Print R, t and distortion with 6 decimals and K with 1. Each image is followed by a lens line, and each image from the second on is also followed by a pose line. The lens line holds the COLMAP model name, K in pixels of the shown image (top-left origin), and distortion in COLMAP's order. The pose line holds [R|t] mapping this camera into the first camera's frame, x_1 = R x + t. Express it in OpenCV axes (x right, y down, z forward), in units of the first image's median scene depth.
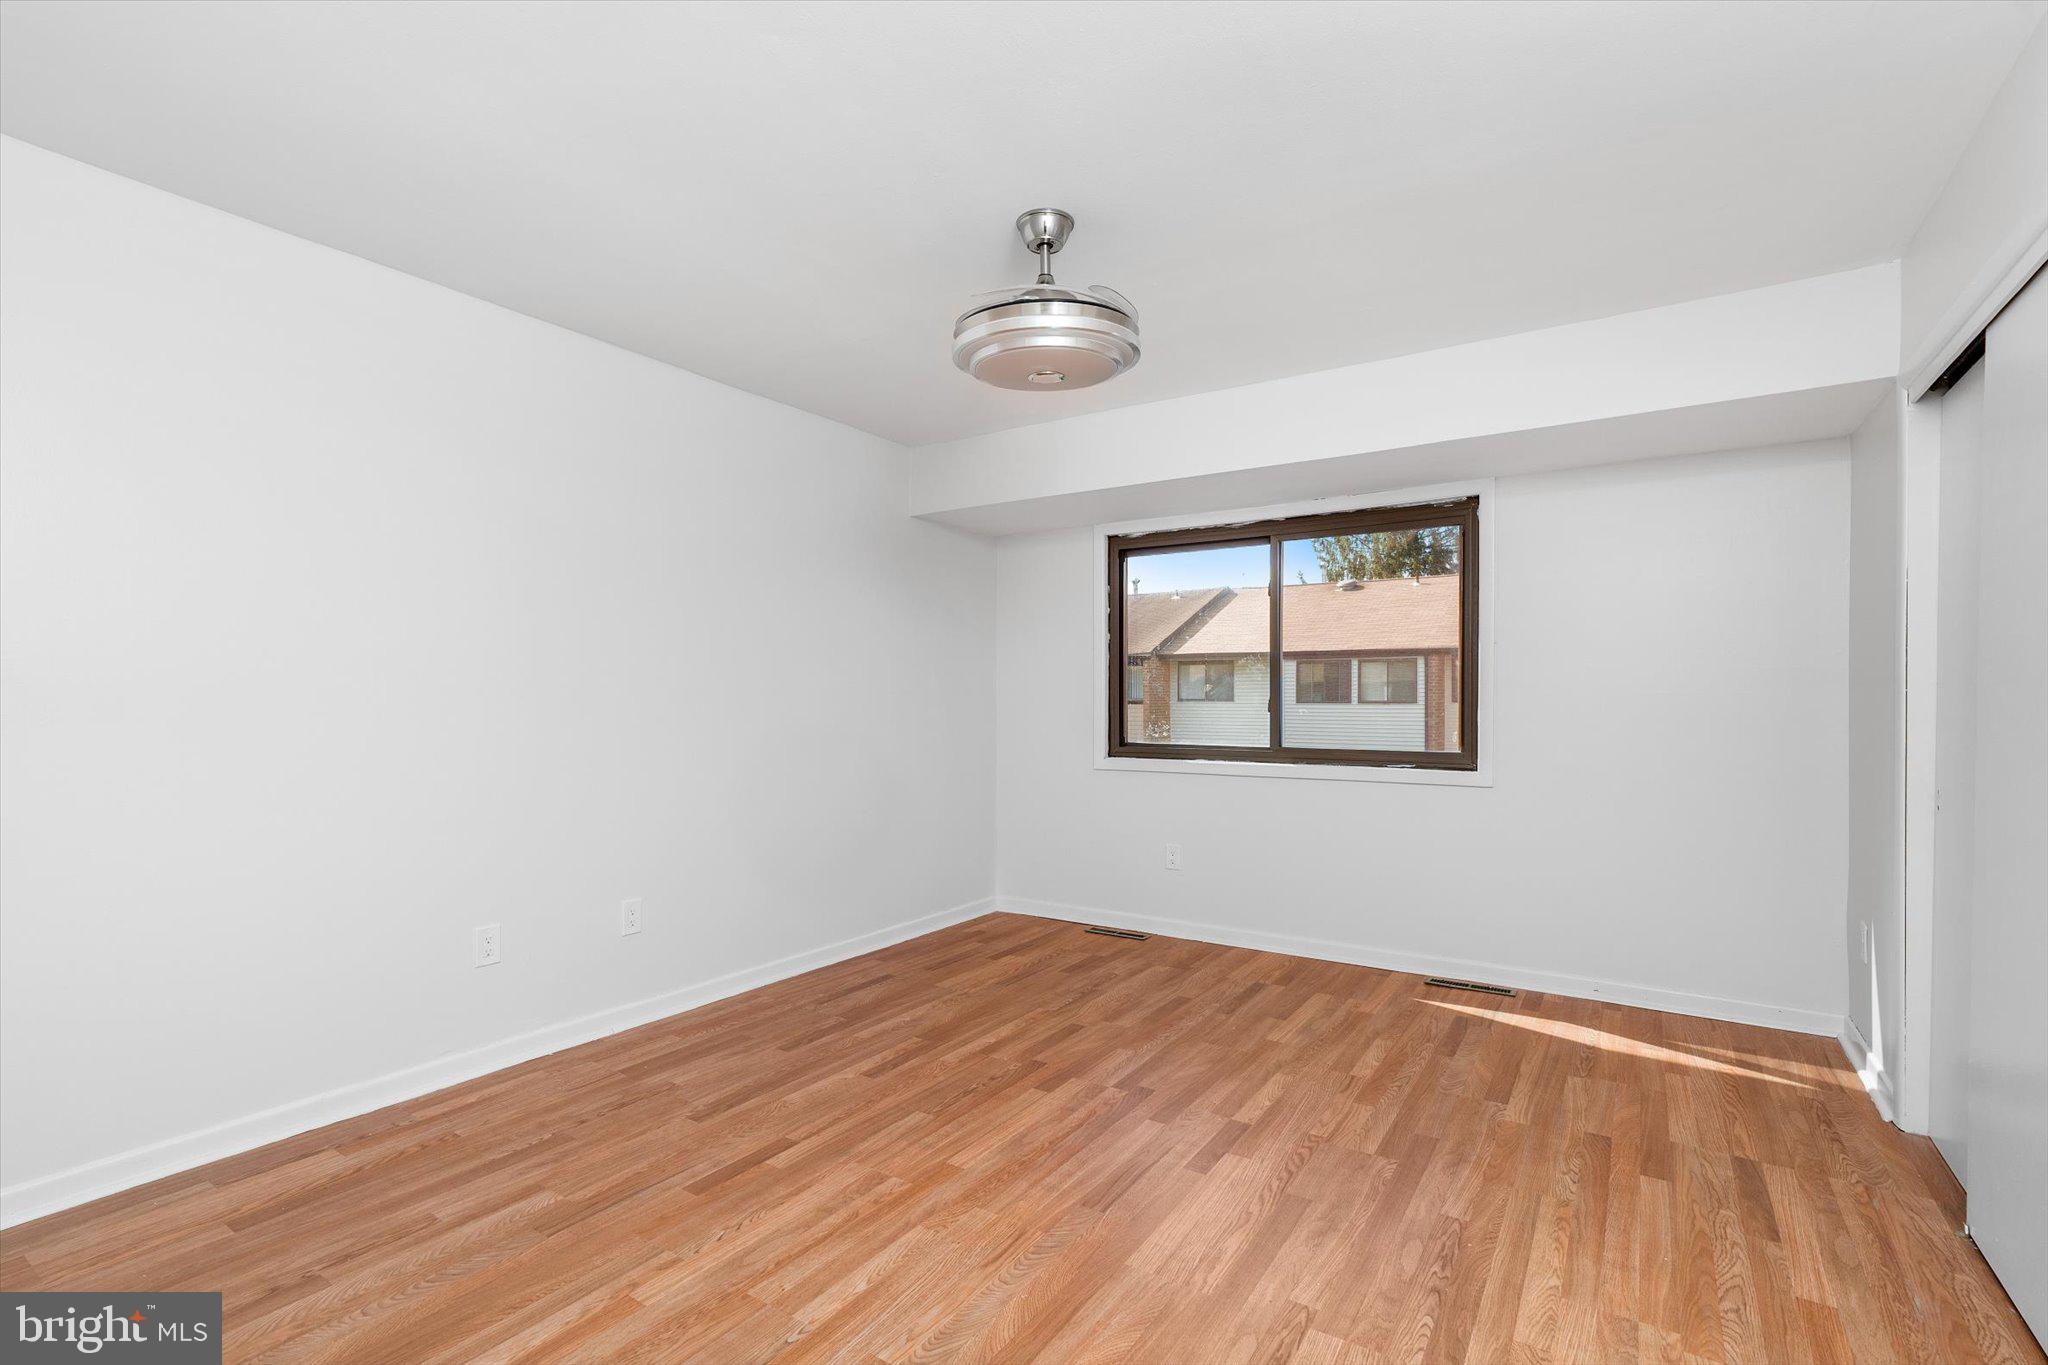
lens RADIAL K [[946.6, 0, 1026.3], [0, 946.6, 676.8], [0, 0, 1]] dist [-0.003753, 0.000424]
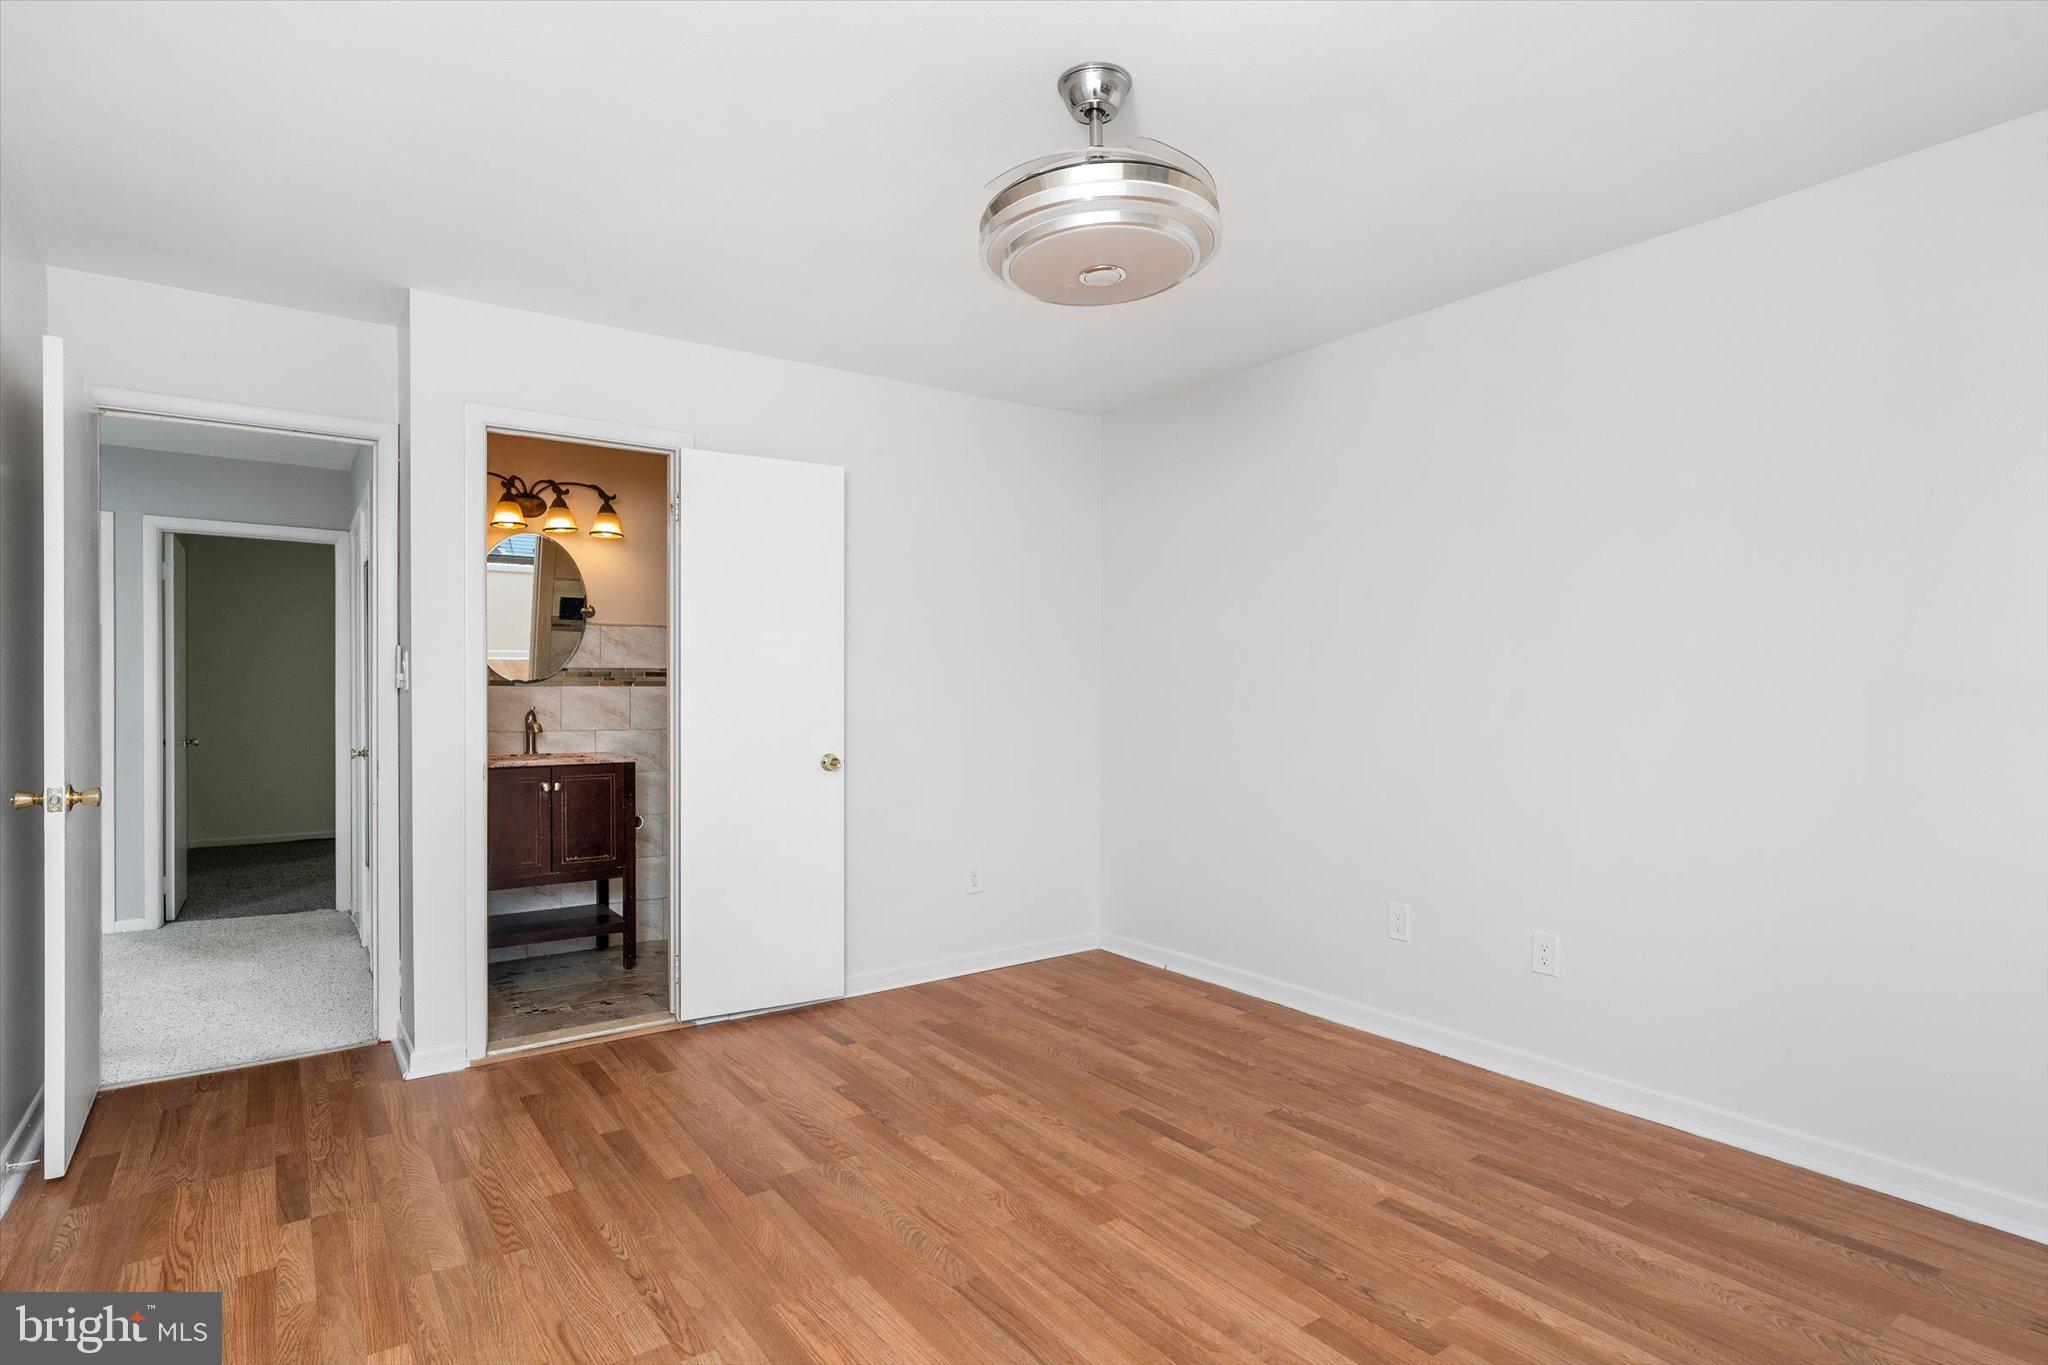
lens RADIAL K [[946.6, 0, 1026.3], [0, 946.6, 676.8], [0, 0, 1]] dist [-0.003753, 0.000424]
pose [[-0.309344, -0.016437, -0.950808, 0.730028], [0.021811, 0.999465, -0.024374, 0.006662], [0.950700, -0.028278, -0.308820, 1.072361]]
